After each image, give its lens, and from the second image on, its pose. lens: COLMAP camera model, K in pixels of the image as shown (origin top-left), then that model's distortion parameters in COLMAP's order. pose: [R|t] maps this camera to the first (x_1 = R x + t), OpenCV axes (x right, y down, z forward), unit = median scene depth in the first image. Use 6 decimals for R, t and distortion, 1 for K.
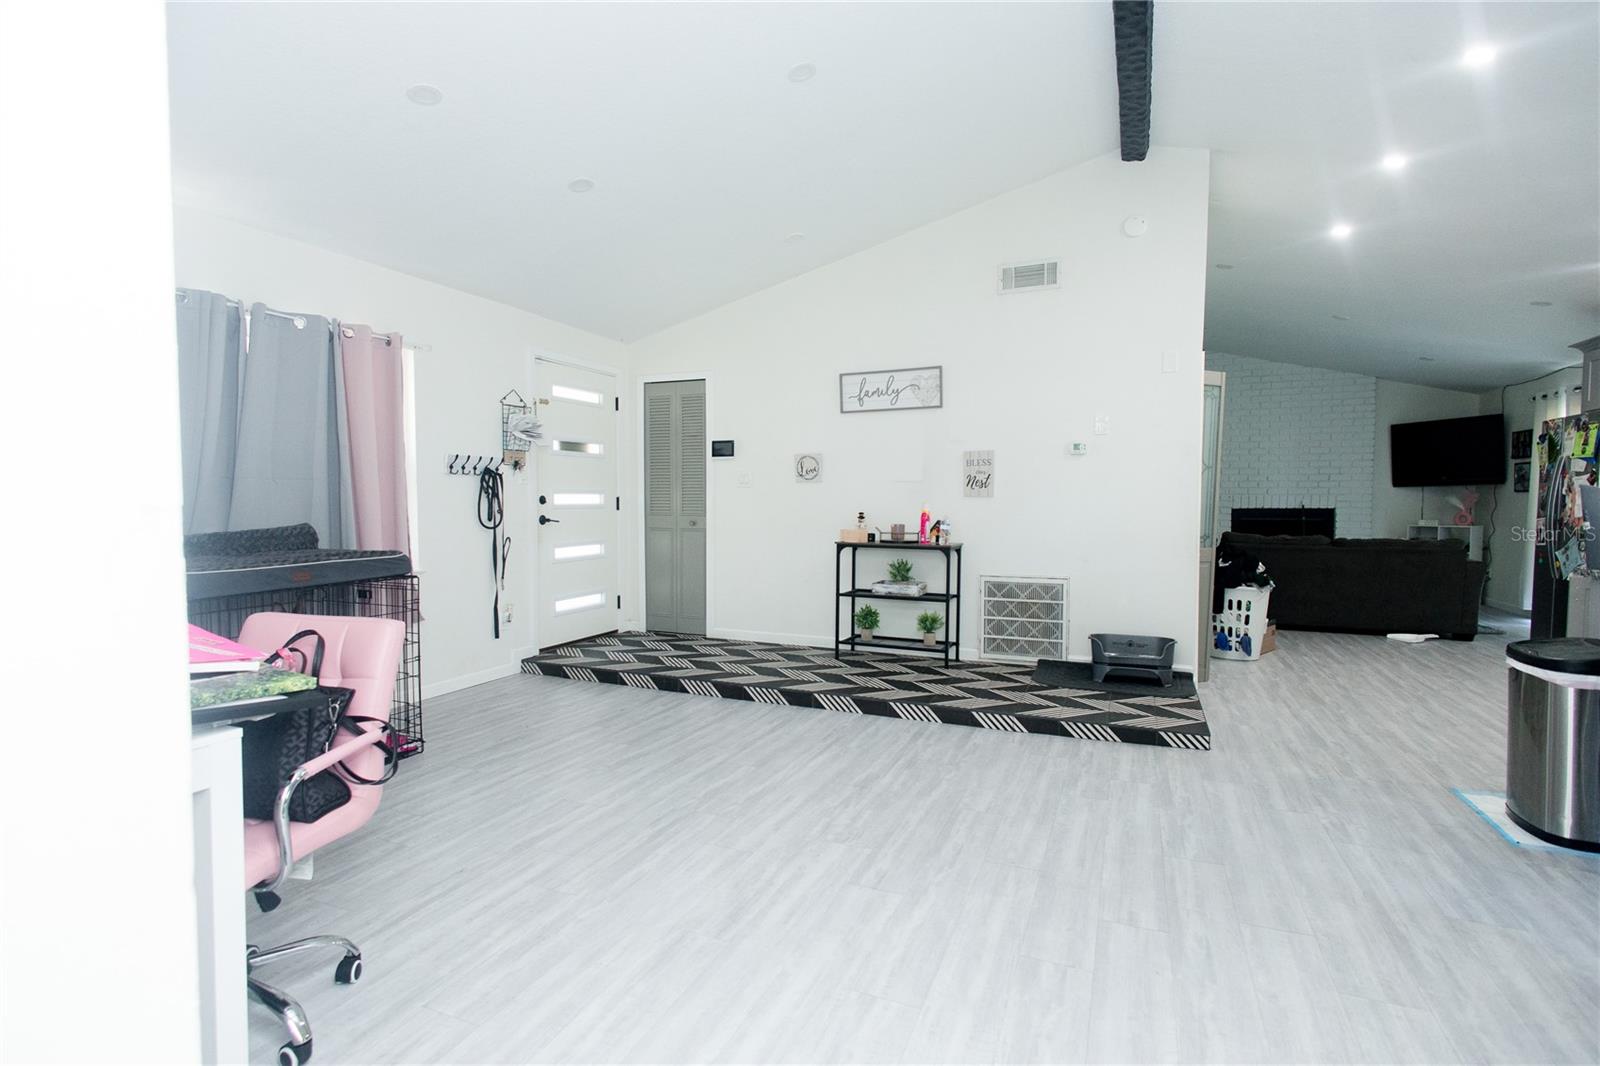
lens RADIAL K [[767.0, 0, 800.0], [0, 767.0, 533.0], [0, 0, 1]] dist [0.003077, -0.000029]
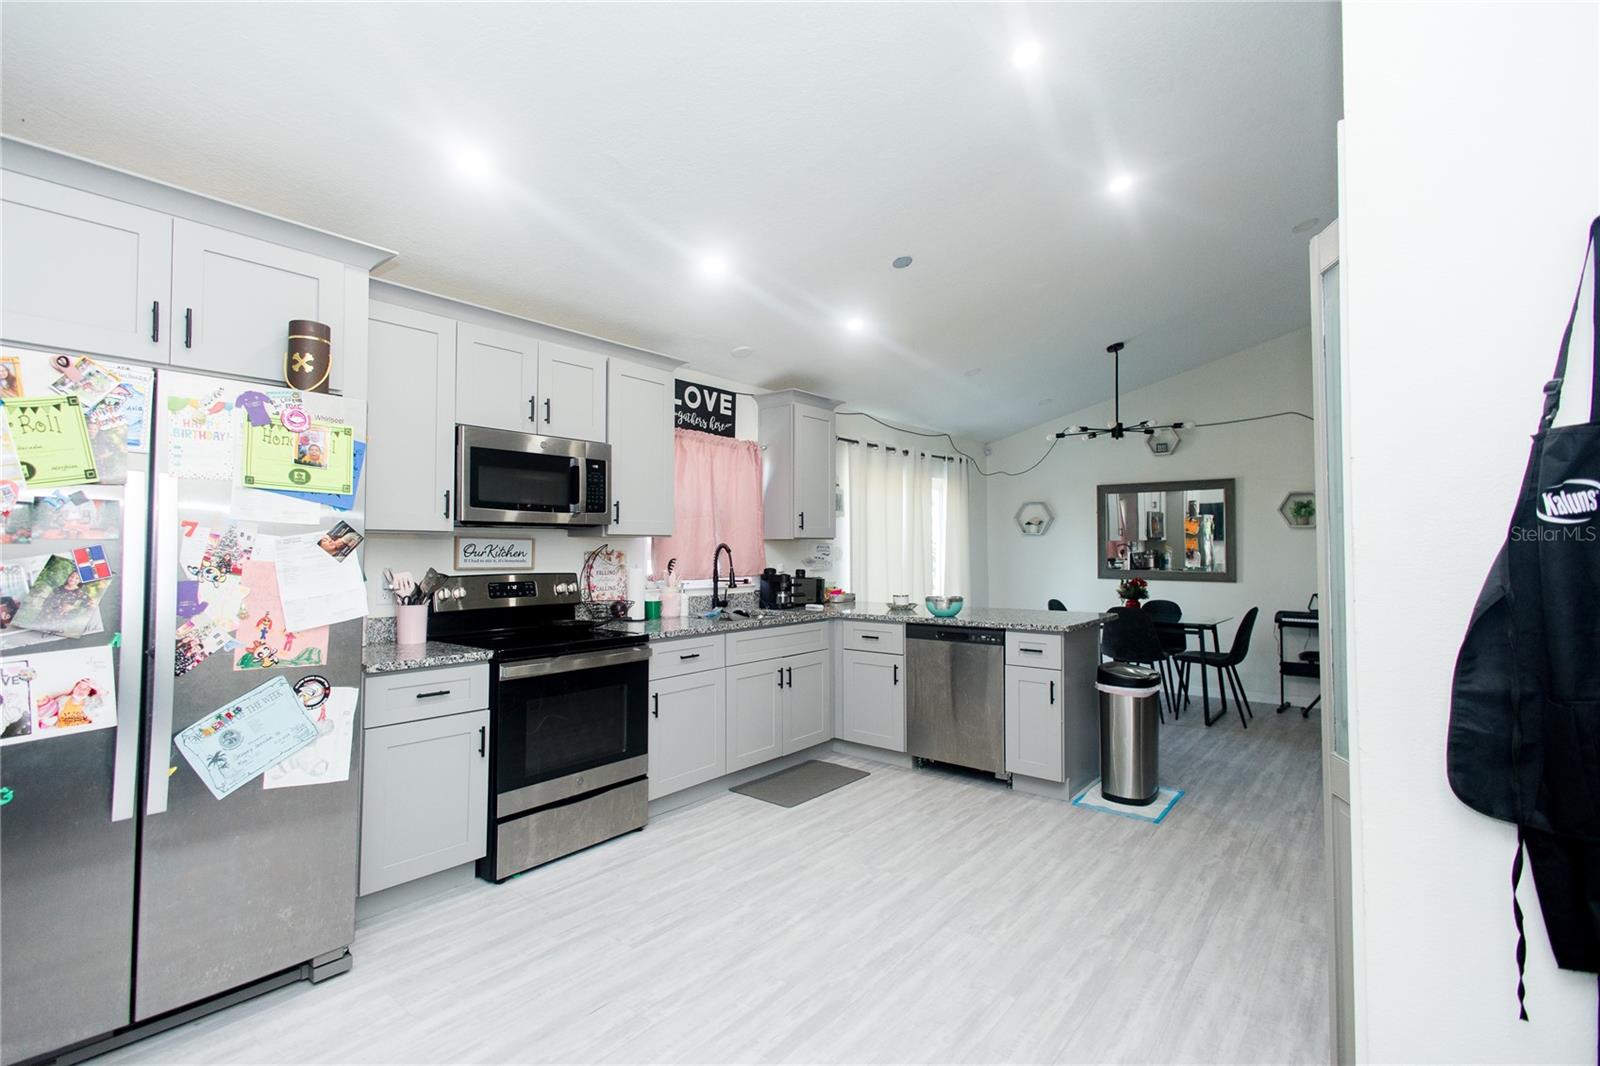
lens RADIAL K [[750.1, 0, 775.5], [0, 750.1, 524.4], [0, 0, 1]] dist [0.027301, 0.000218]
pose [[-0.961310, 0.006347, 0.275397, 0.650518], [0.009707, 0.999894, 0.010840, -0.083750], [-0.275299, 0.013094, -0.961269, 1.359428]]
